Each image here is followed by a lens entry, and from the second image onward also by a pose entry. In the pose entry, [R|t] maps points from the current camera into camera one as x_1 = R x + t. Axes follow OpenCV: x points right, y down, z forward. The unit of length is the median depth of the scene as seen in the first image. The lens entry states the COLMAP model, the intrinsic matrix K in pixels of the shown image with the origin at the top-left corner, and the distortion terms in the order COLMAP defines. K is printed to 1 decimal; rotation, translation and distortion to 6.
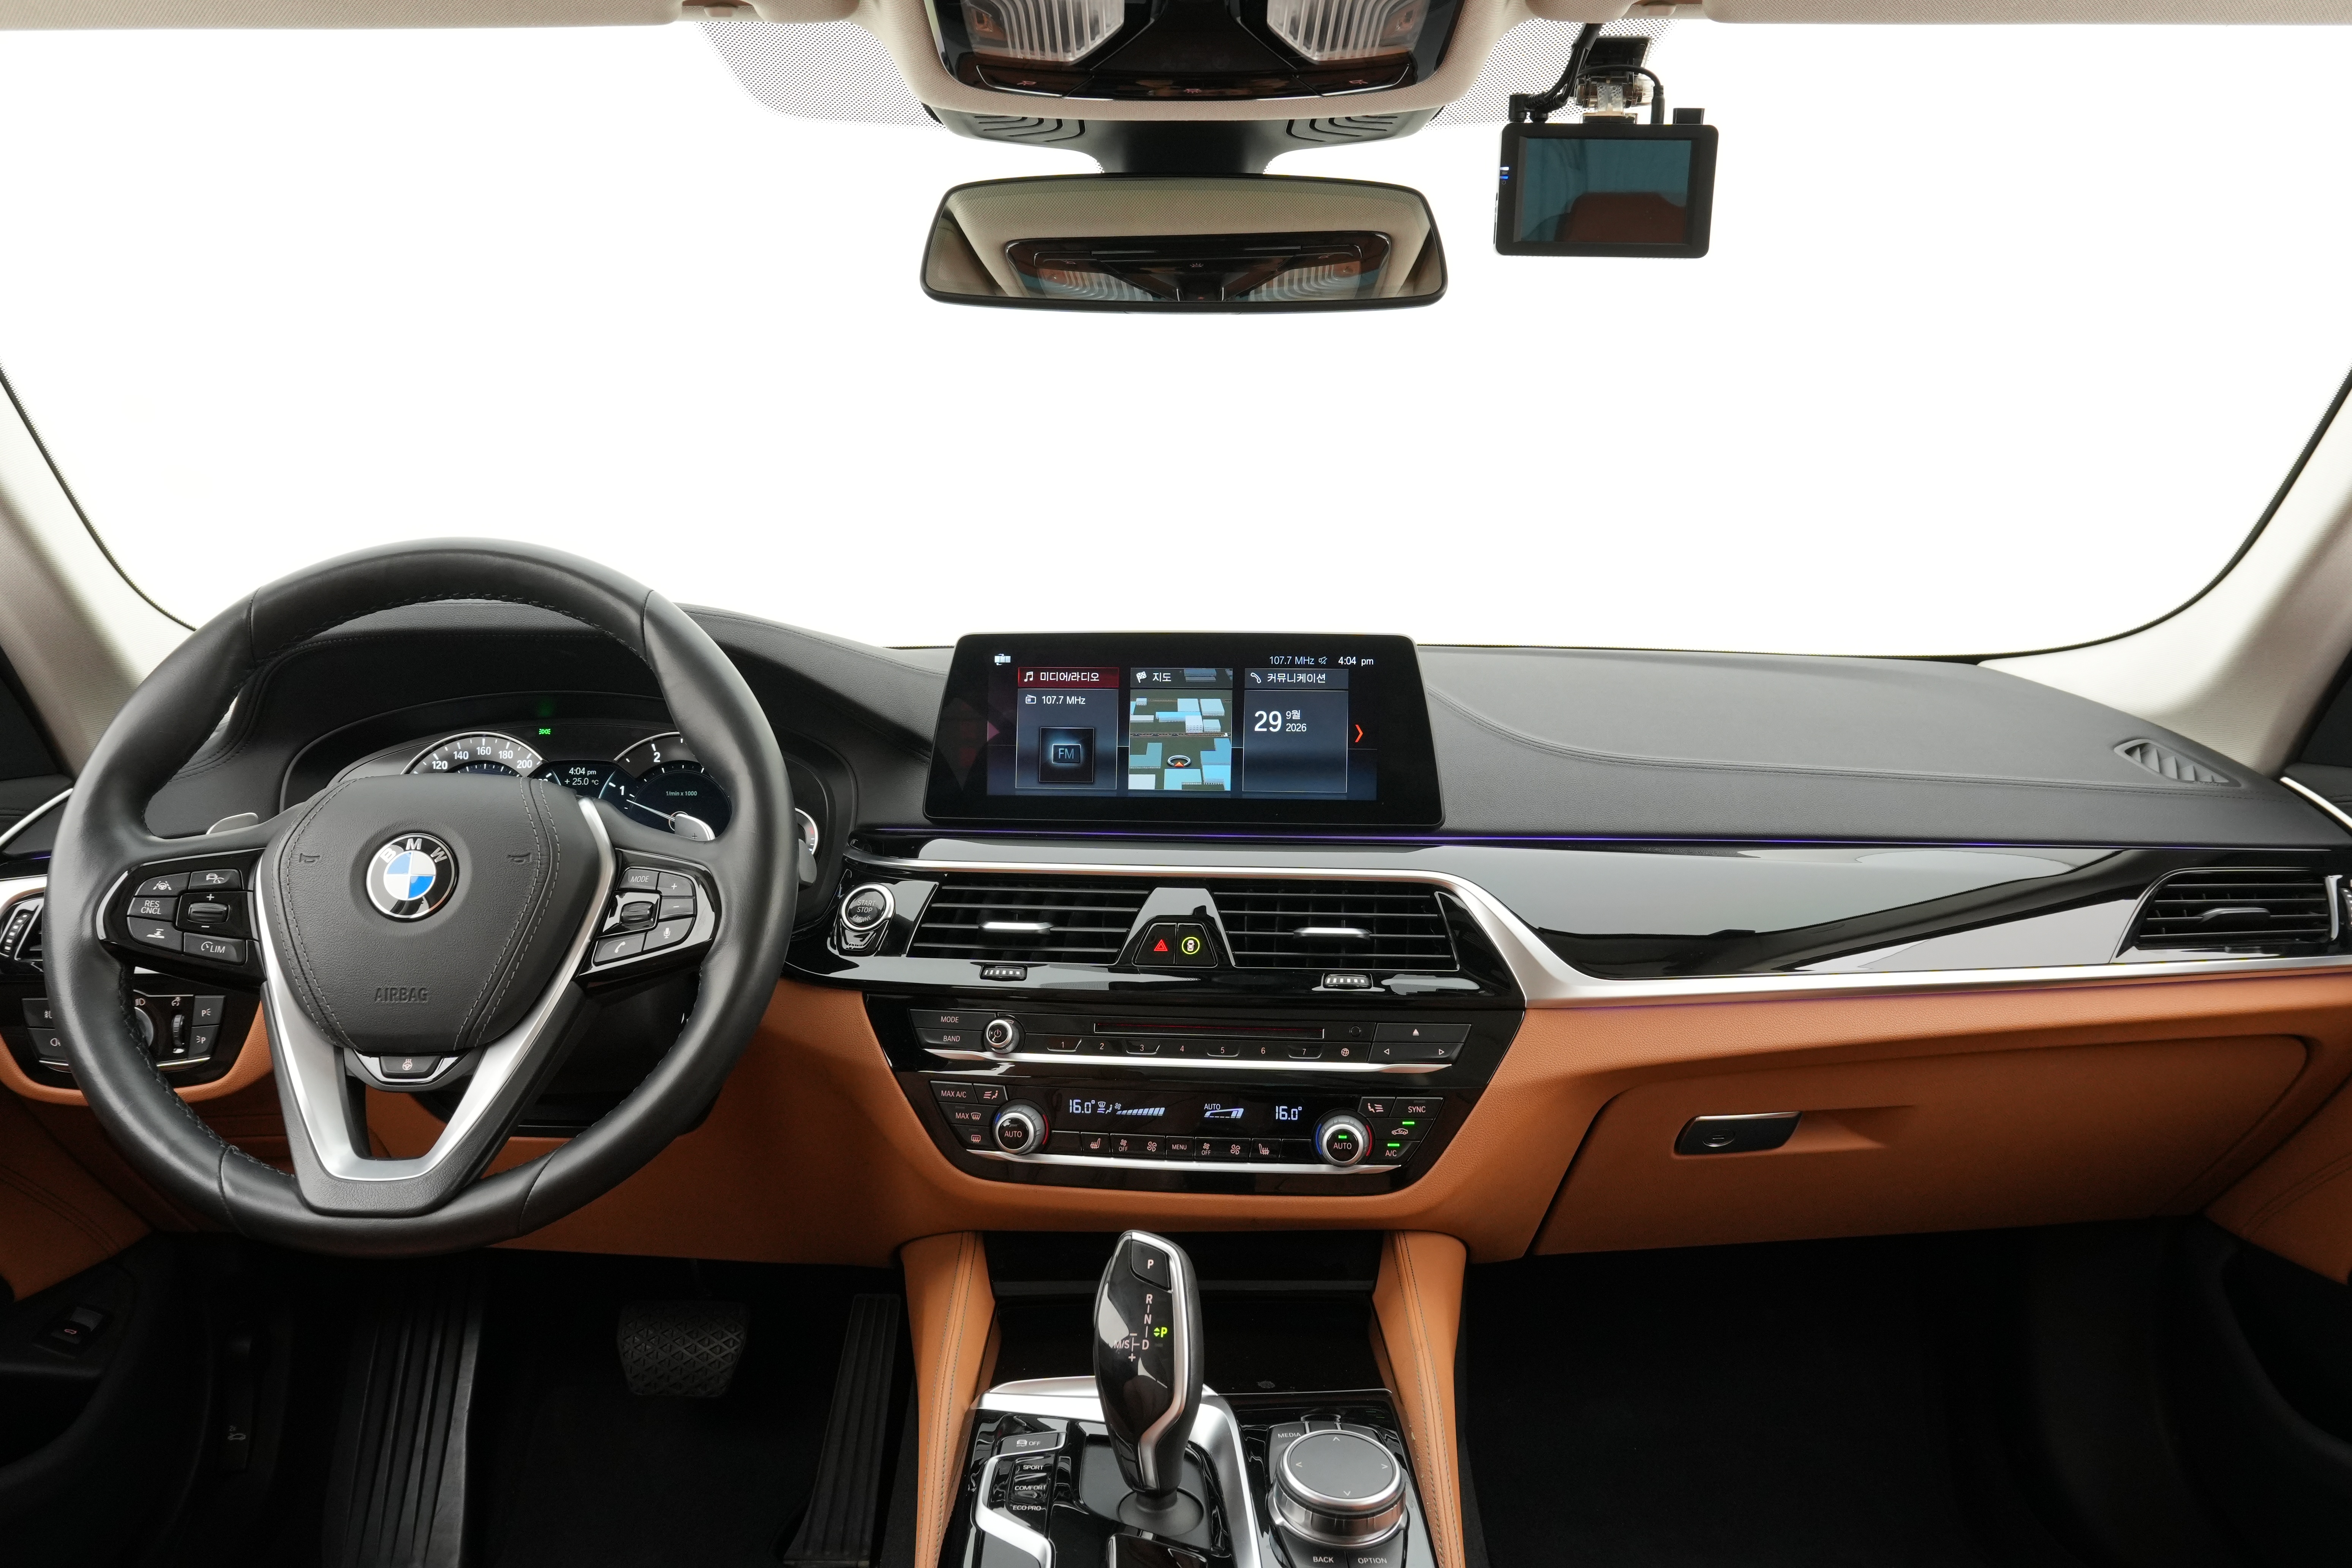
lens RADIAL K [[1827.2, 0, 1188.6], [0, 1827.2, 717.3], [0, 0, 1]] dist [0.001879, 0.016904]
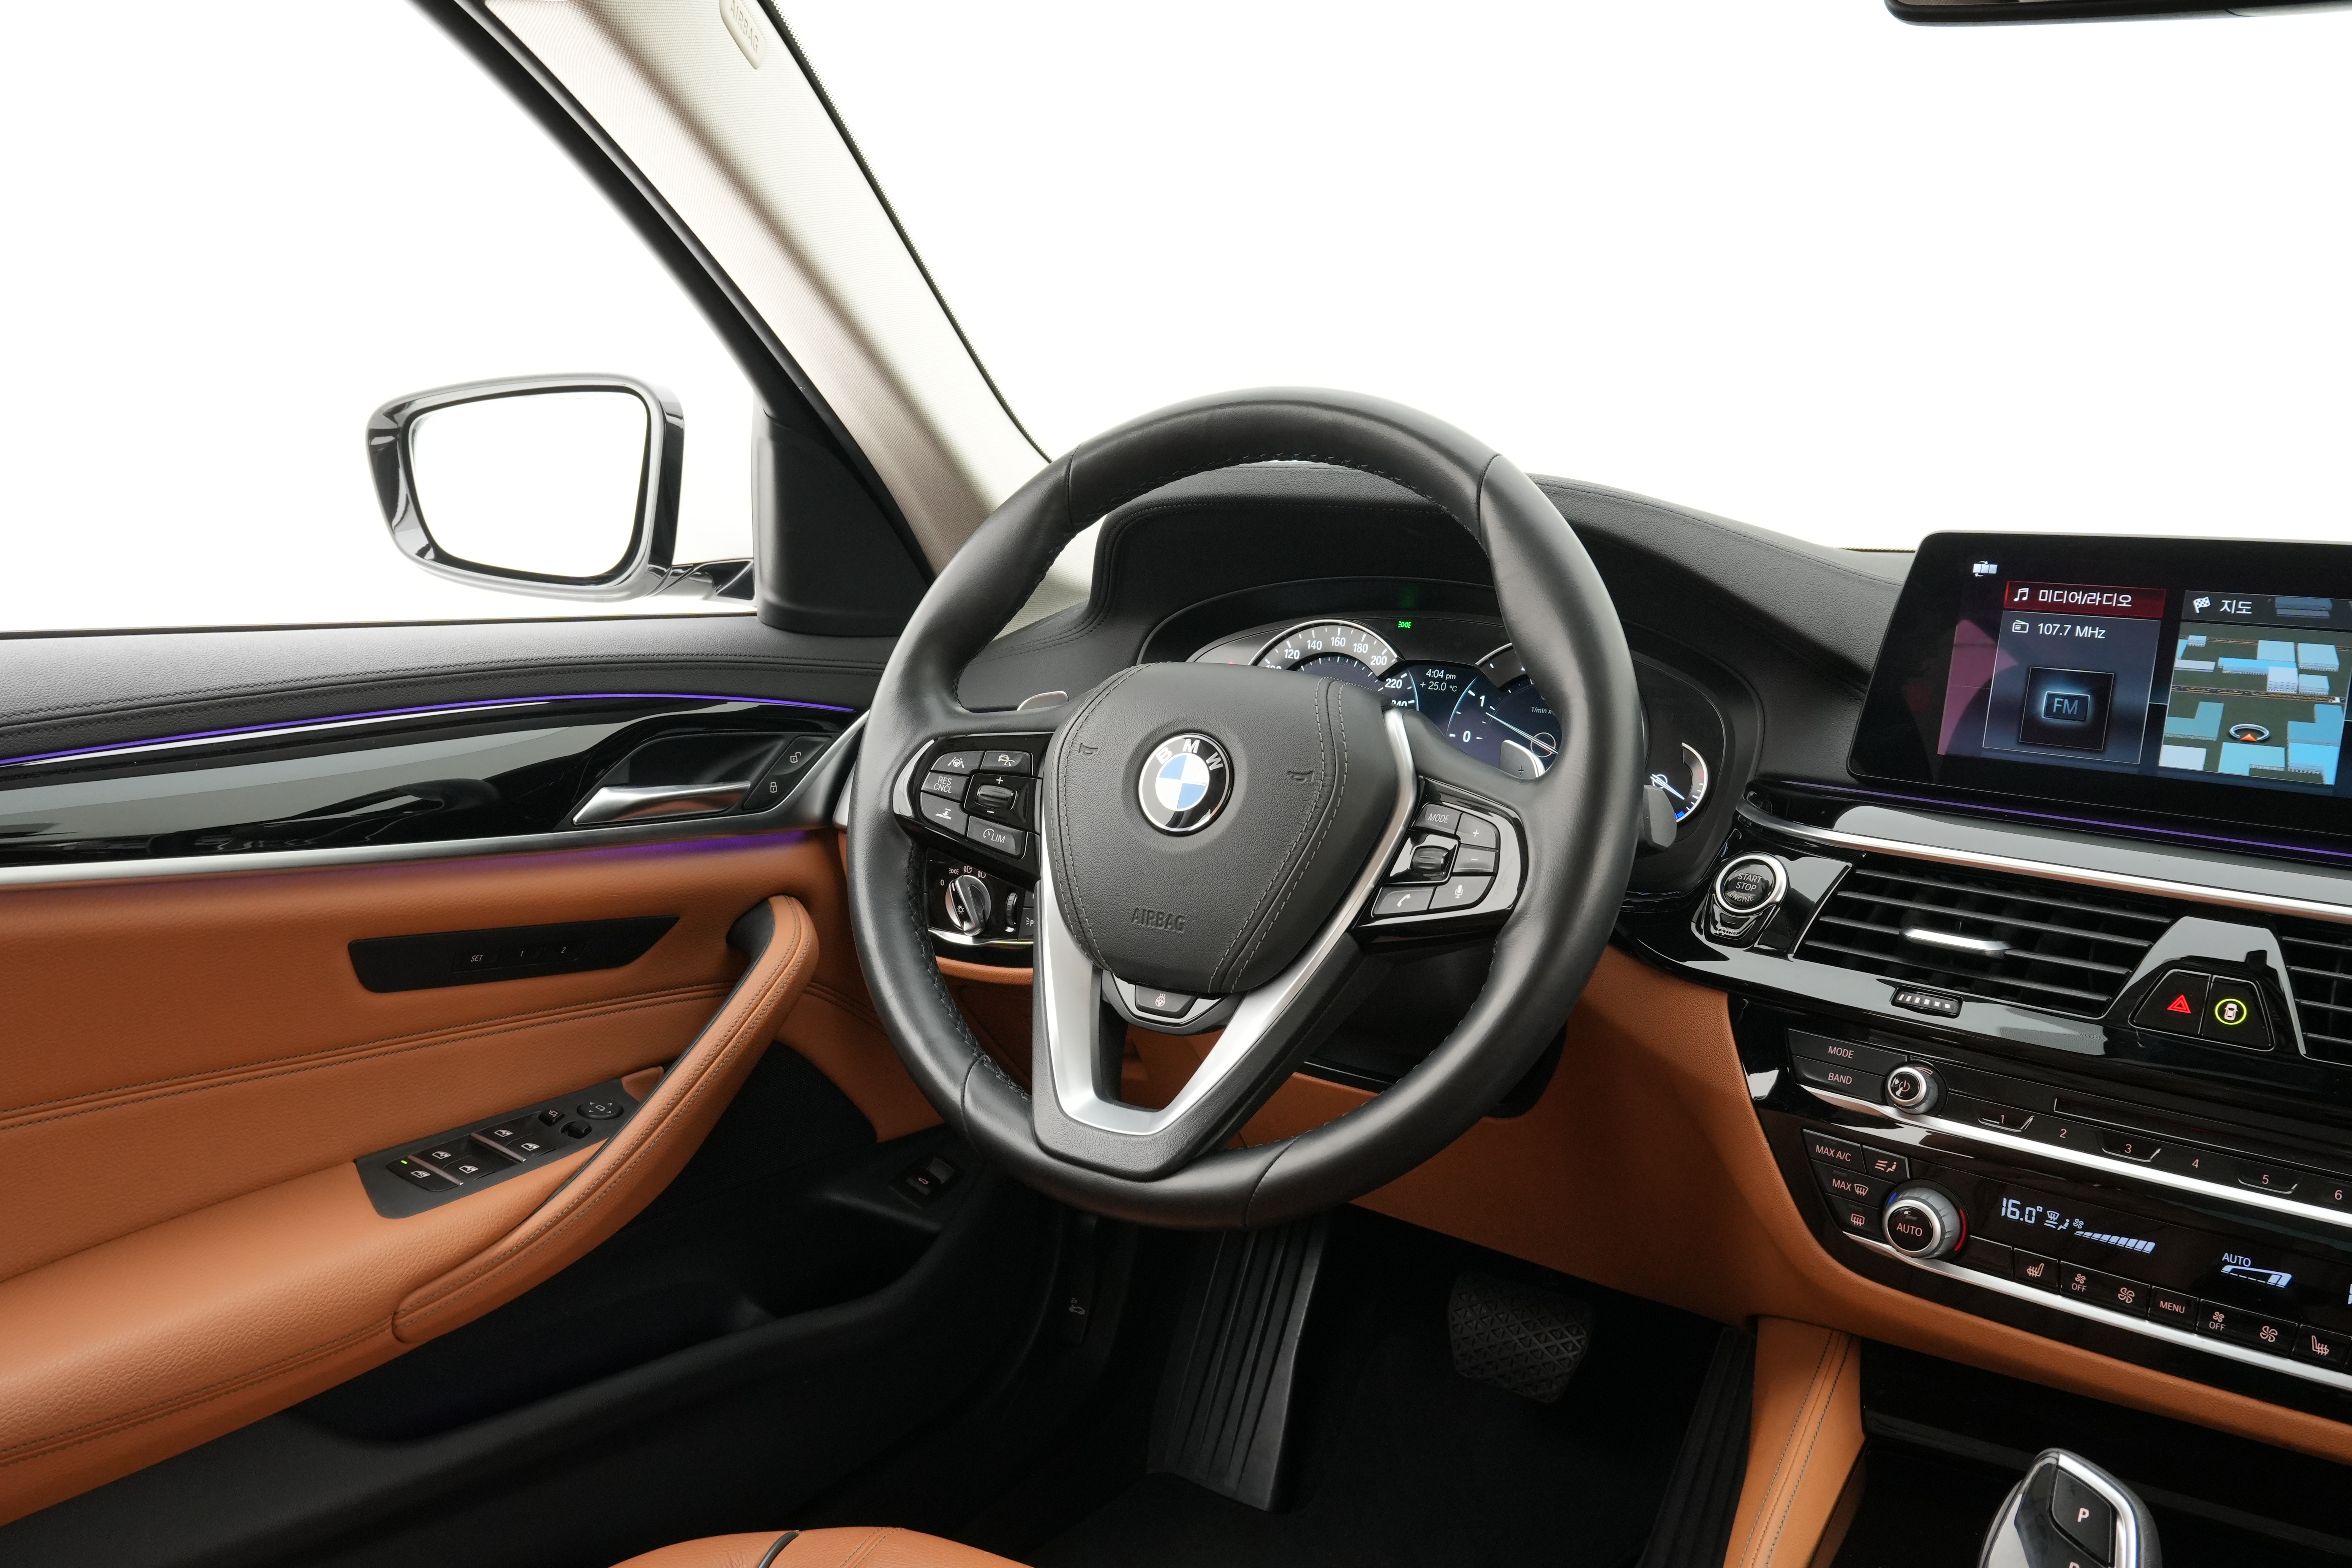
lens RADIAL K [[1827.2, 0, 1173.0], [0, 1827.2, 772.6], [0, 0, 1]] dist [0.001879, 0.016904]
pose [[0.849397, 0.110539, -0.516049, 0.008682], [-0.067740, 0.992566, 0.101113, -0.003252], [0.523389, -0.050928, 0.850570, 0.231033]]
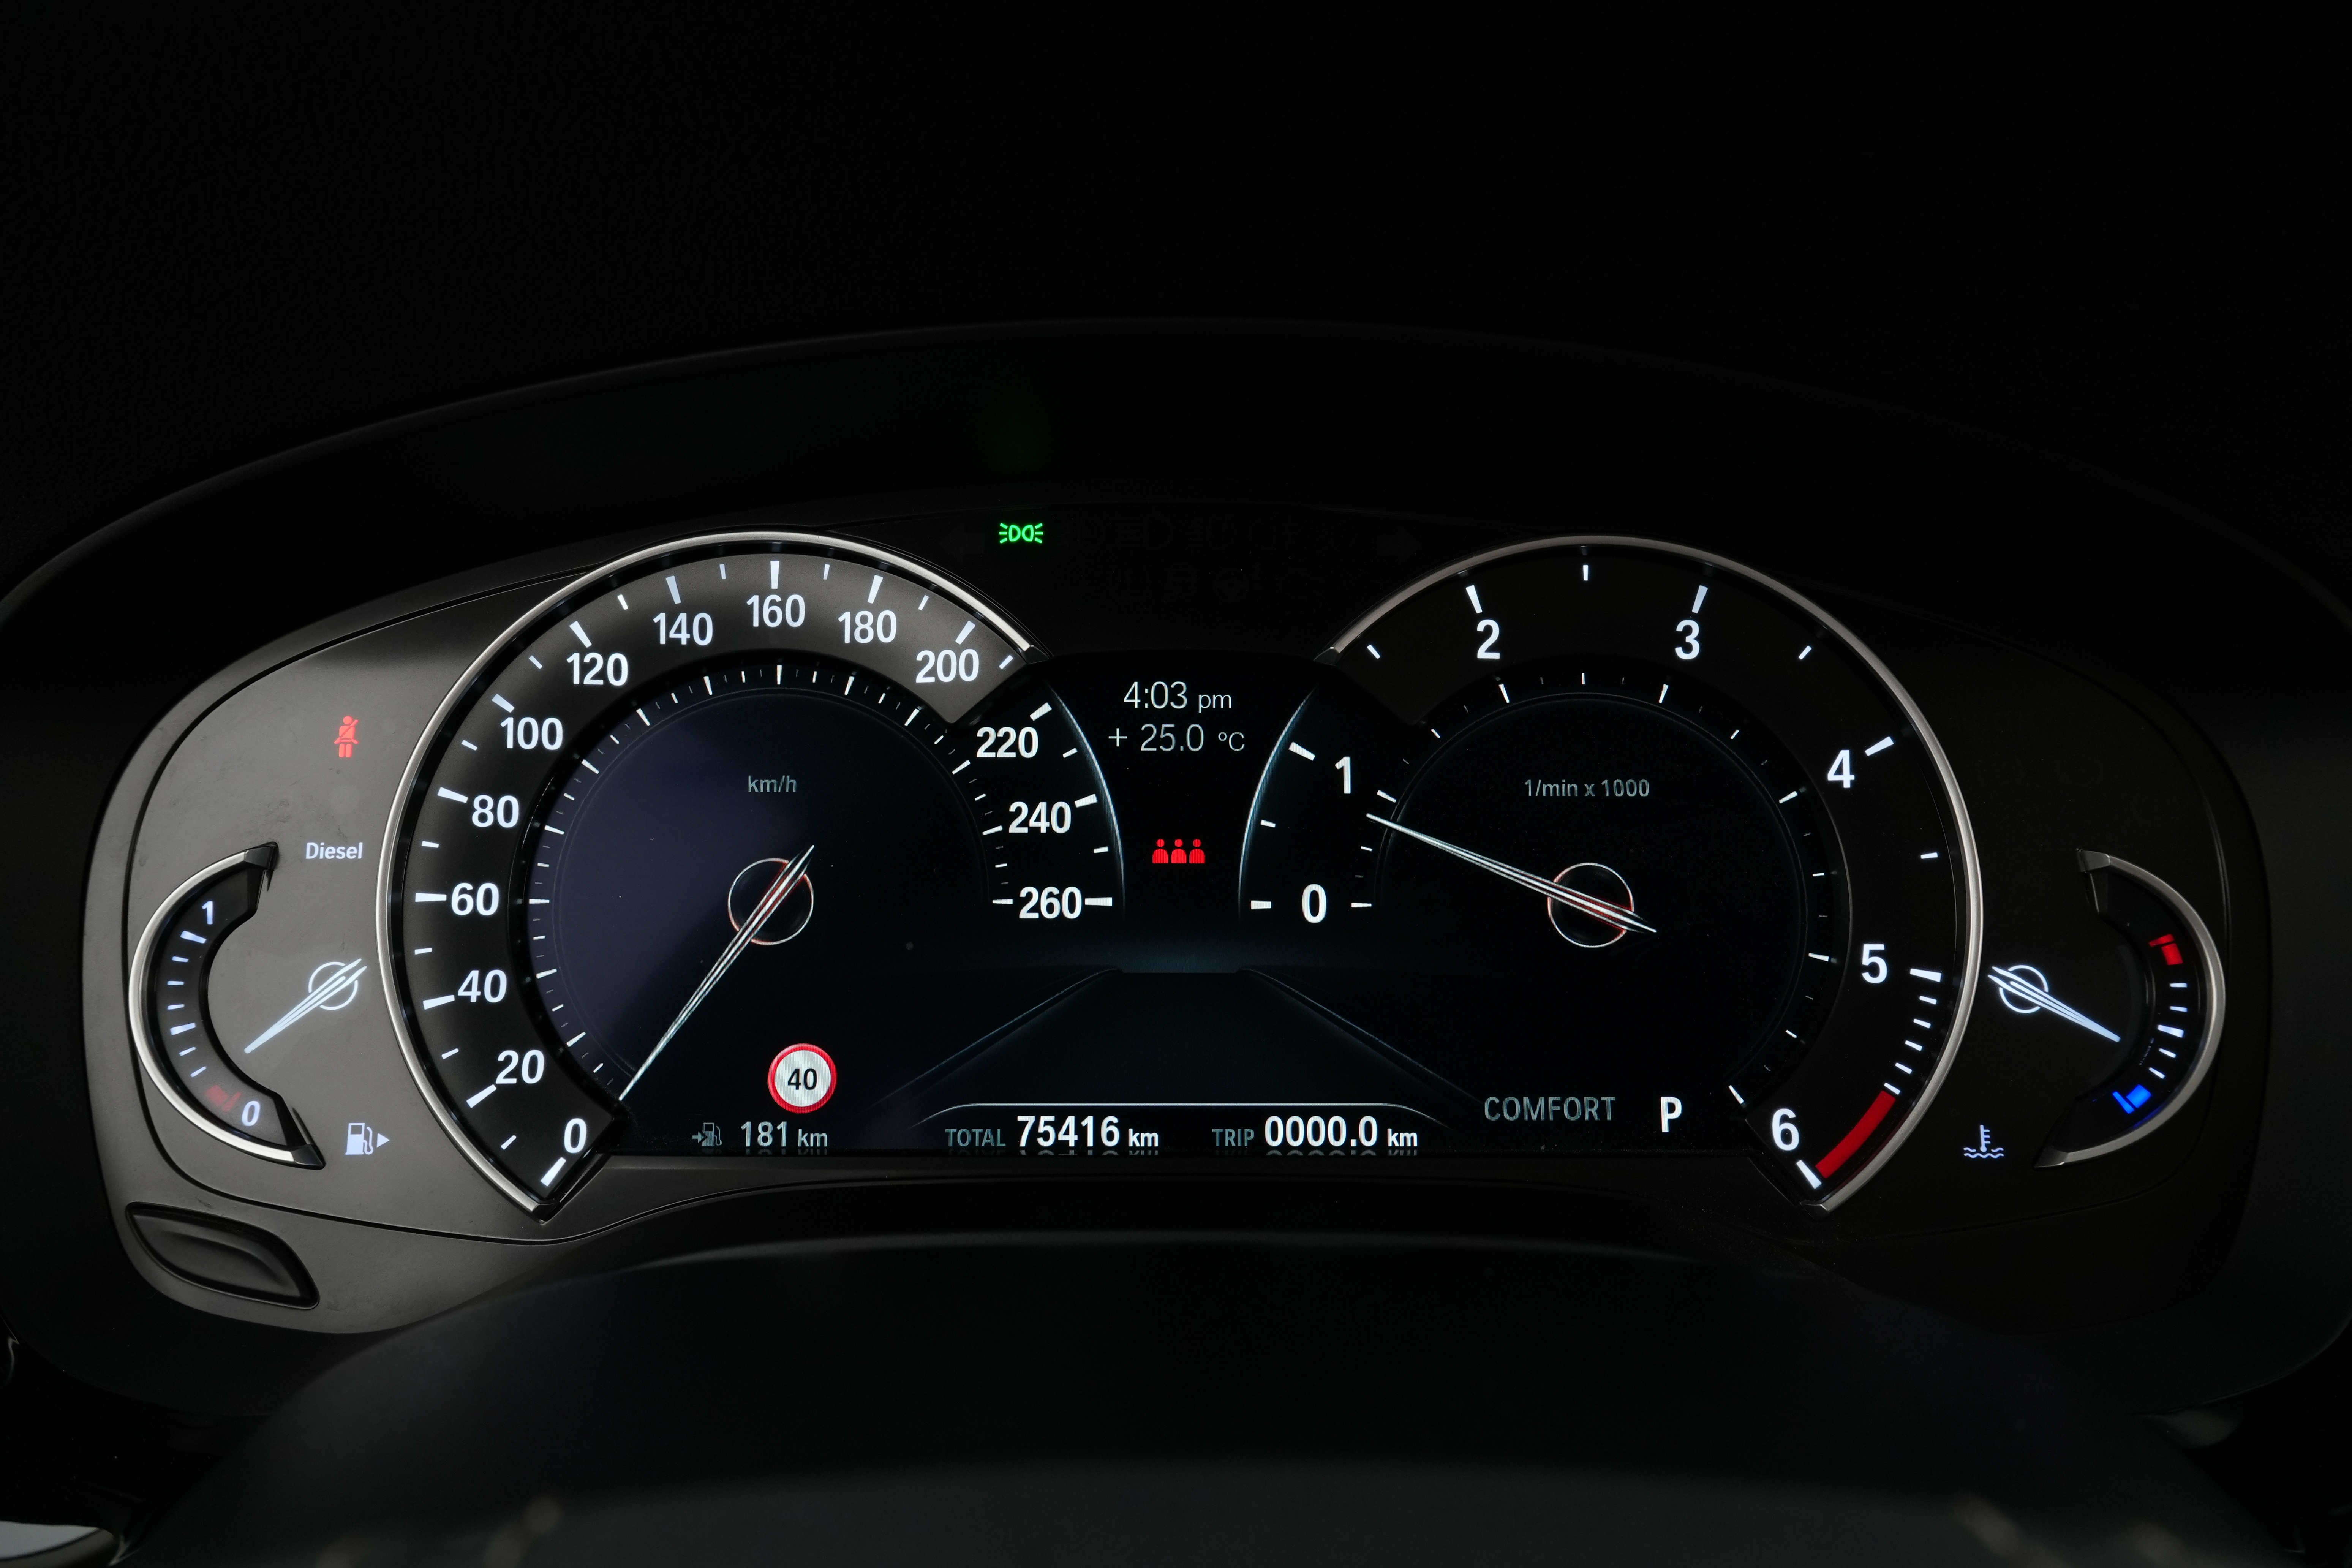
lens RADIAL K [[1827.2, 0, 1167.8], [0, 1827.2, 777.3], [0, 0, 1]] dist [0.001879, 0.016904]
pose [[0.999422, -0.004674, -0.033665, -0.363883], [0.004889, 0.999968, 0.006298, 0.043278], [0.033634, -0.006459, 0.999413, 0.850019]]
